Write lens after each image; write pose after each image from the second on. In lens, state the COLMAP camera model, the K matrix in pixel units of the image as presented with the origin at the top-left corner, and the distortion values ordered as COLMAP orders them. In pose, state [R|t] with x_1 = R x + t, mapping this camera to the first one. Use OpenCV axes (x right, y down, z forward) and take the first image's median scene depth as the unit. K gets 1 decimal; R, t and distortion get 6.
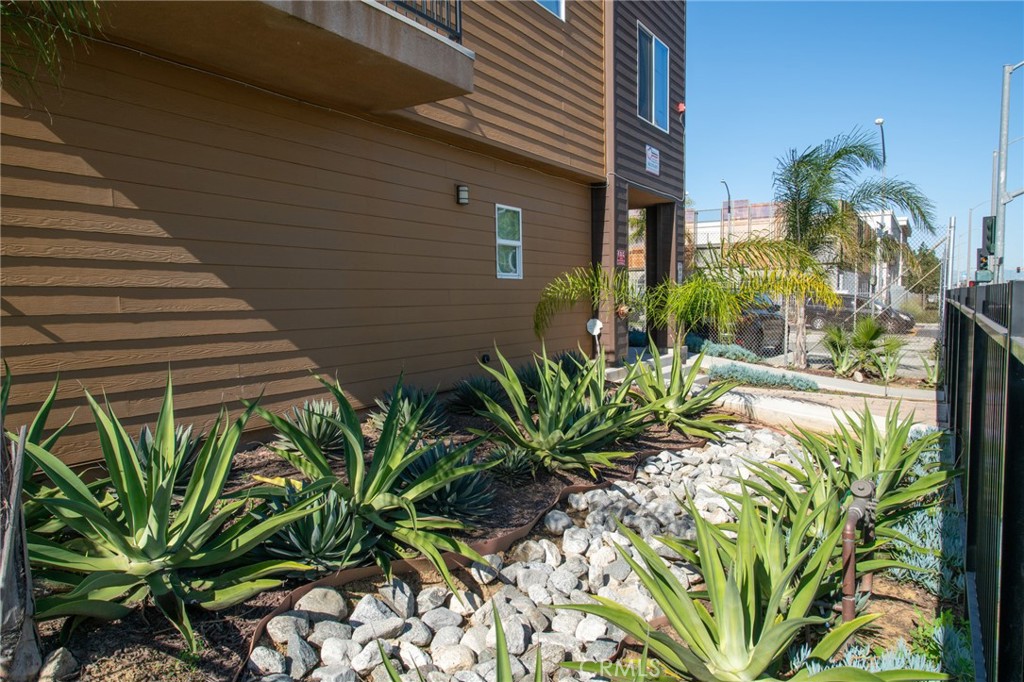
lens RADIAL K [[686.4, 0, 512.0], [0, 686.4, 341.0], [0, 0, 1]] dist [0.003053, 0.000569]
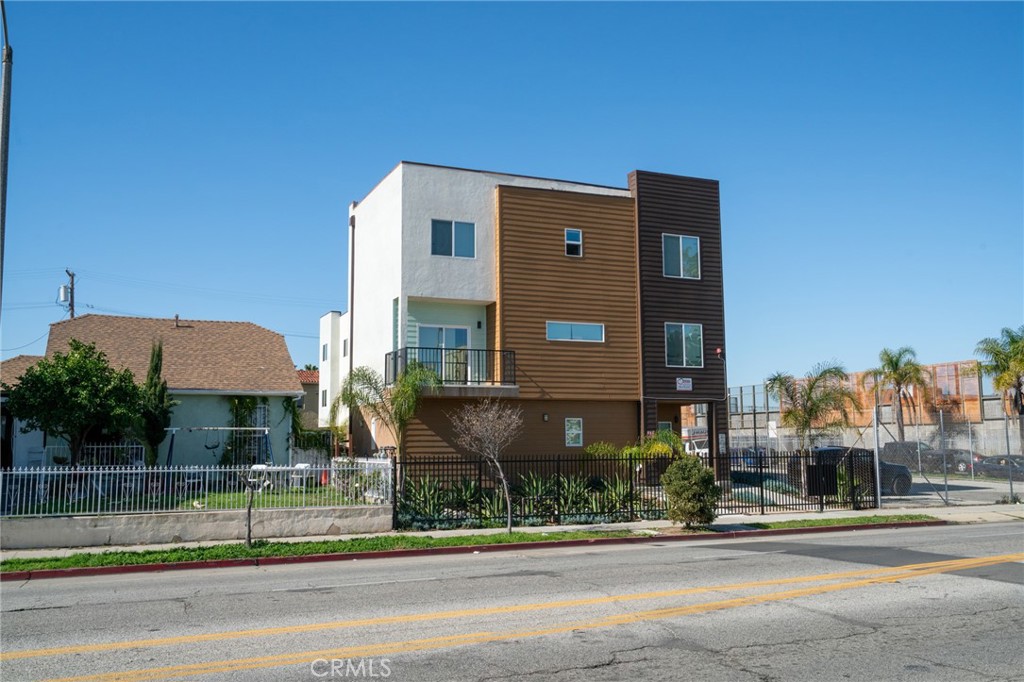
lens RADIAL K [[901.6, 0, 512.0], [0, 901.6, 341.0], [0, 0, 1]] dist [0.000813, 0.000043]
pose [[0.827762, -0.060380, -0.557822, 1.752404], [-0.039508, 0.985453, -0.165293, 0.088975], [0.559687, 0.158862, 0.813334, -1.983687]]
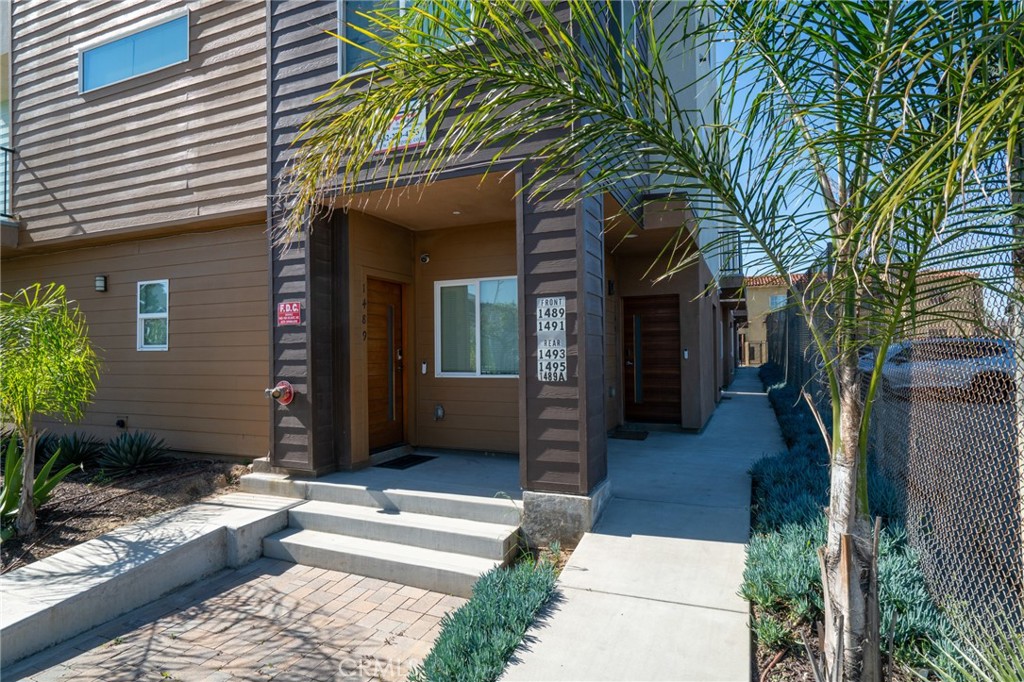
lens RADIAL K [[528.6, 0, 512.0], [0, 528.6, 341.0], [0, 0, 1]] dist [0.000200, 0.000028]
pose [[0.169474, 0.002366, -0.985532, 0.888754], [-0.054759, 0.998475, -0.007019, -0.132224], [0.984012, 0.055157, 0.169345, 1.427600]]
